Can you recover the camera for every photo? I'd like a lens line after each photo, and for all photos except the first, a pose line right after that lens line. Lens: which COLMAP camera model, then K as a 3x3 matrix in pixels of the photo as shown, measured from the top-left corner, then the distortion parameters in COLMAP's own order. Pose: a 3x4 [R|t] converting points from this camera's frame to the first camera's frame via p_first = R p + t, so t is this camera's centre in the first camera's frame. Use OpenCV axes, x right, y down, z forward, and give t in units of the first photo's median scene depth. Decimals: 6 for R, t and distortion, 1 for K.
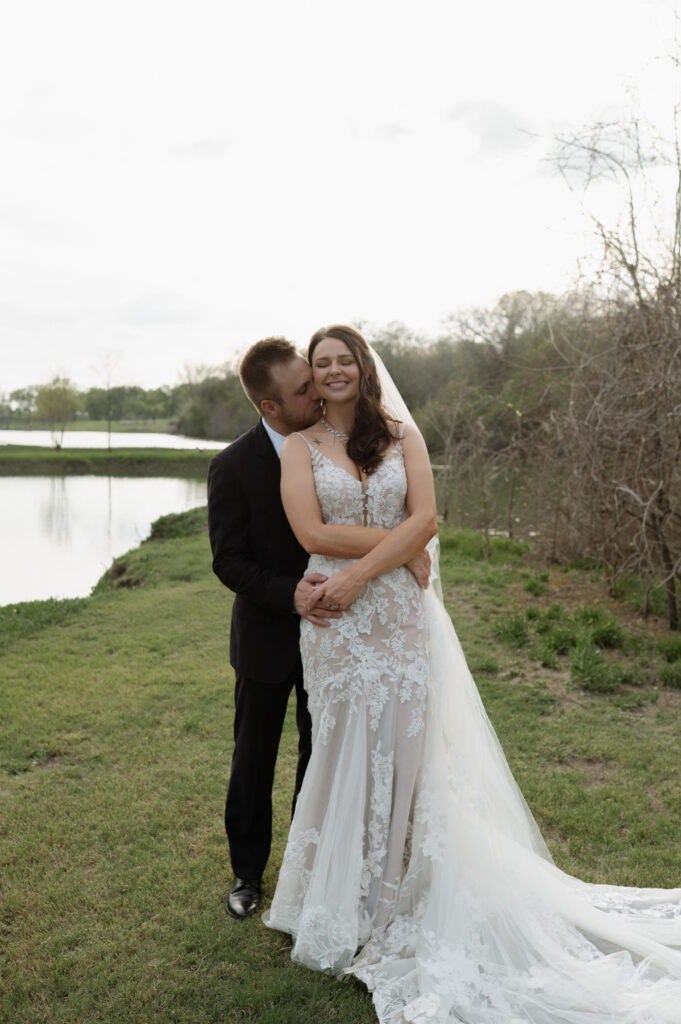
lens RADIAL K [[1120.5, 0, 314.5], [0, 1120.5, 549.9], [0, 0, 1]] dist [0.008157, 0.056341]
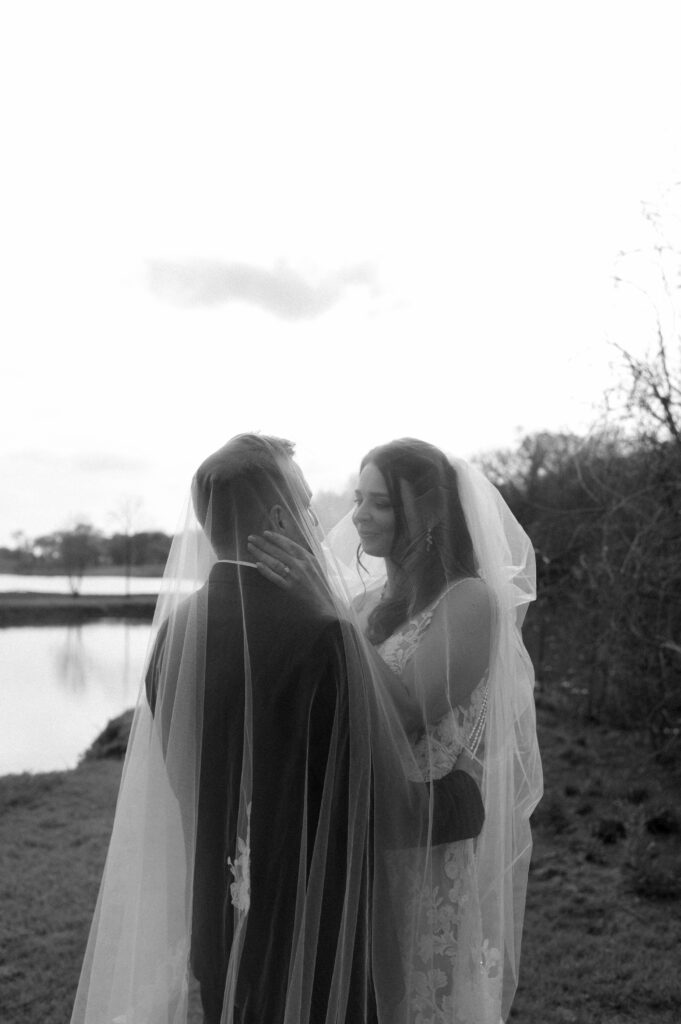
lens RADIAL K [[1111.1, 0, 345.9], [0, 1111.1, 525.8], [0, 0, 1]] dist [0.000175, 0.013202]
pose [[0.999950, -0.009725, 0.002222, 0.018988], [0.009946, 0.989032, -0.147363, -0.018064], [-0.000764, 0.147378, 0.989080, 0.111113]]
